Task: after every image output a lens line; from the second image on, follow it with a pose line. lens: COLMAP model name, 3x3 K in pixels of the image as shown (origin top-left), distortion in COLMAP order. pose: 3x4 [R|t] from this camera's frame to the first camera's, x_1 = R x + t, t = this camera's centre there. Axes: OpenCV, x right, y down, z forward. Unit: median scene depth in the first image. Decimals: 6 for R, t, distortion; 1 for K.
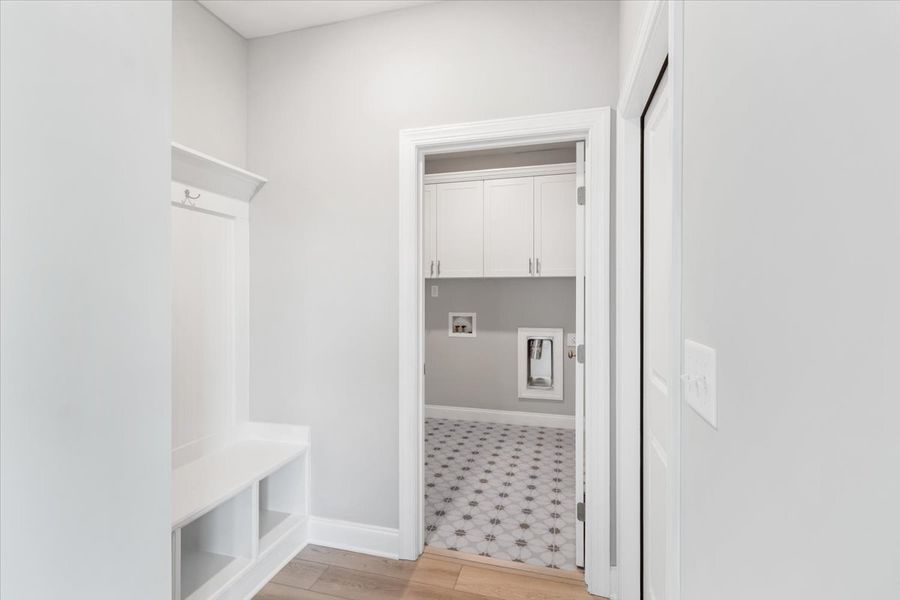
lens RADIAL K [[416.9, 0, 450.1], [0, 416.9, 297.4], [0, 0, 1]] dist [-0.005425, -0.000585]
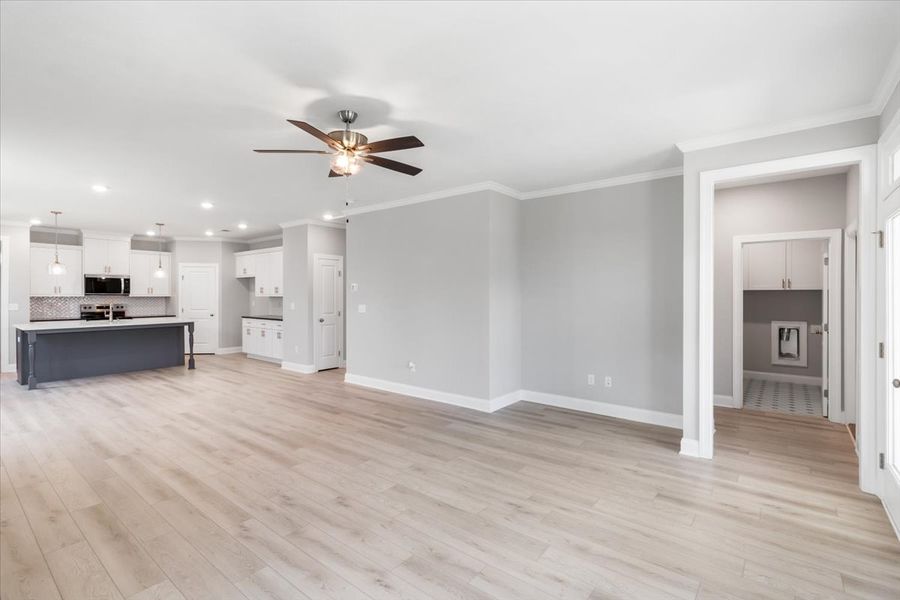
lens RADIAL K [[416.9, 0, 448.4], [0, 416.9, 297.8], [0, 0, 1]] dist [-0.005425, -0.000585]
pose [[0.917601, 0.000588, -0.397502, -0.352756], [0.000336, 0.999997, 0.002256, -0.020861], [0.397502, -0.002204, 0.917598, -0.990456]]
